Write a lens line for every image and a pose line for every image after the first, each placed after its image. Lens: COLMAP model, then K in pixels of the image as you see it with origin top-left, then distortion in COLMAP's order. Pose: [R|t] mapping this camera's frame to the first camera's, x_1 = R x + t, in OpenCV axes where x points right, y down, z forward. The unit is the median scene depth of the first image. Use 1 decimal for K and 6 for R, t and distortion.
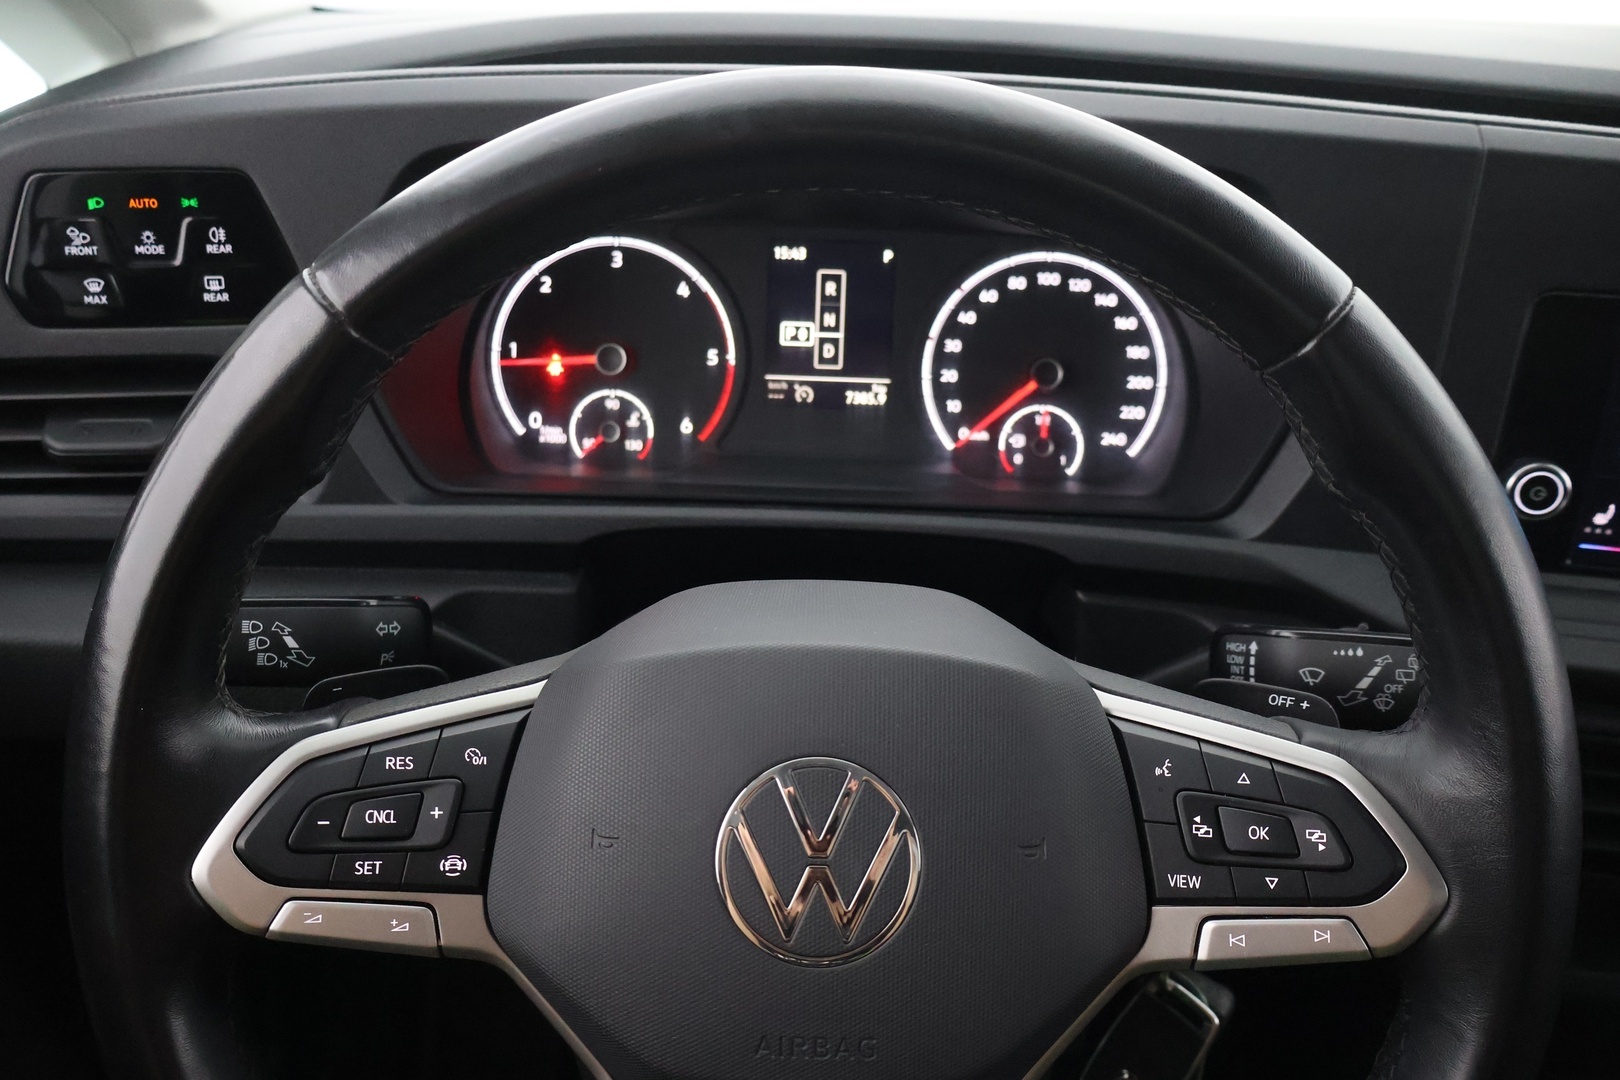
lens RADIAL K [[1373.1, 0, 808.4], [0, 1373.1, 541.6], [0, 0, 1]] dist [0.000736, -0.002138]
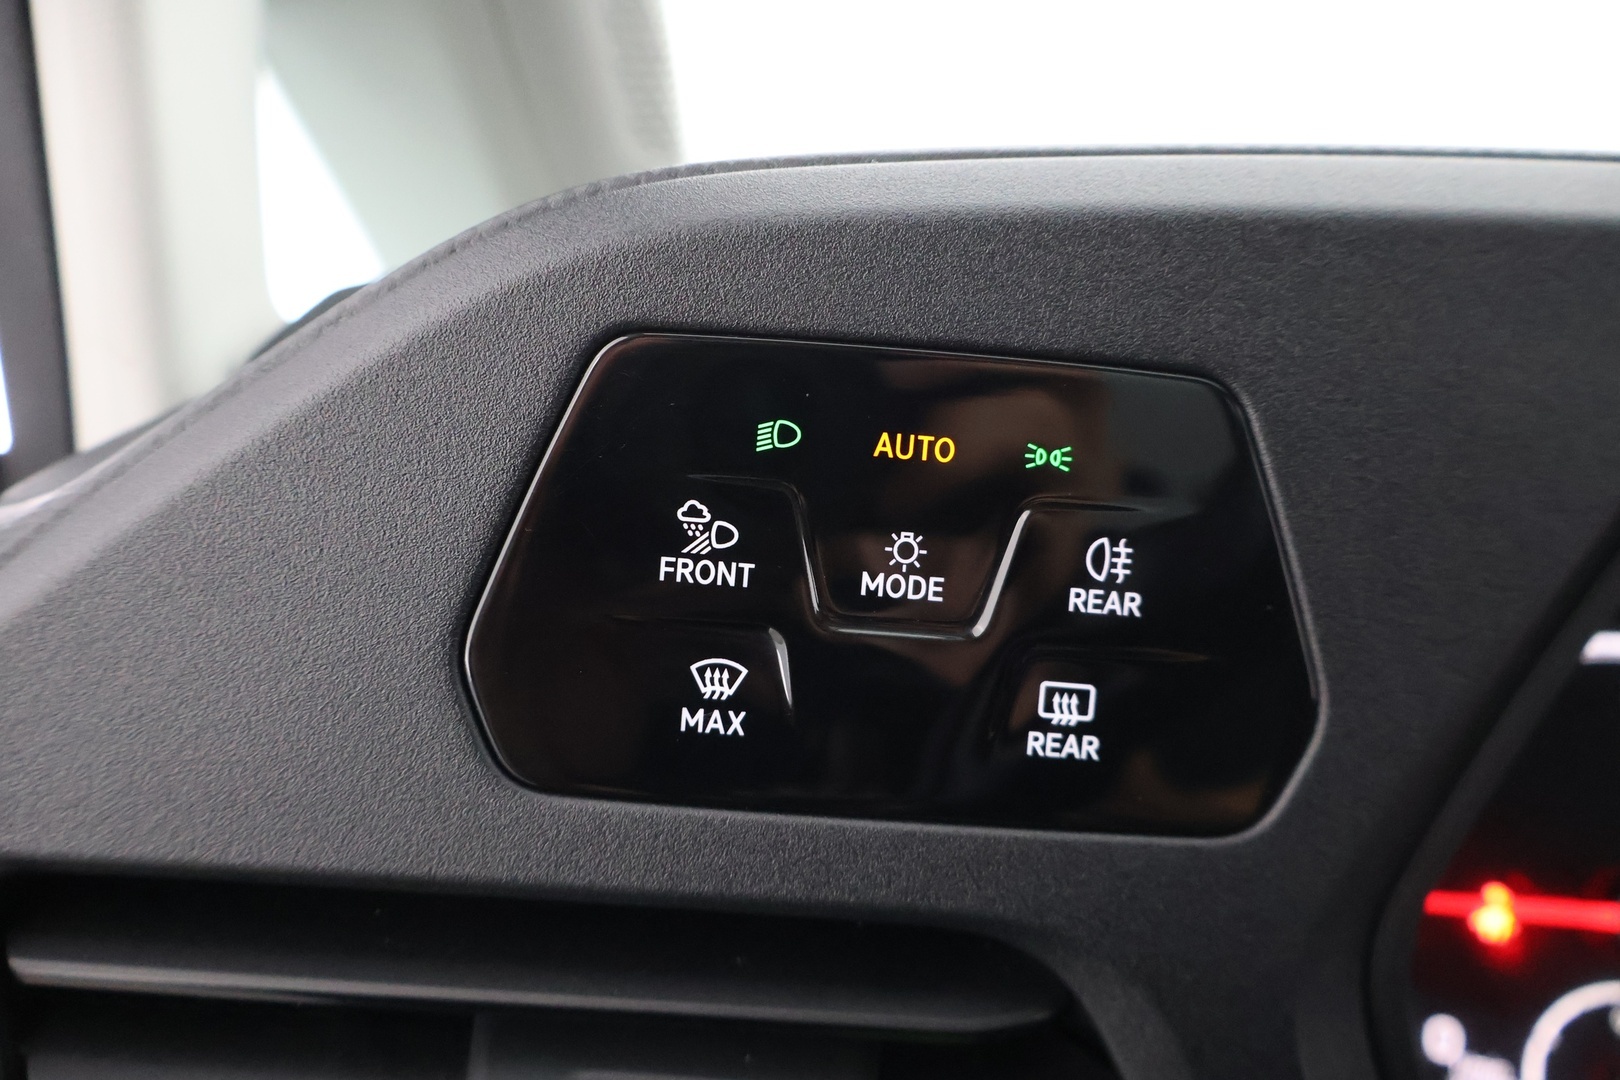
lens RADIAL K [[1373.1, 0, 808.4], [0, 1373.1, 541.6], [0, 0, 1]] dist [0.000736, -0.002138]
pose [[0.989419, 0.081370, -0.120123, -0.358675], [-0.110283, 0.959766, -0.258236, -0.105614], [0.094278, 0.268751, 0.958585, 0.528990]]
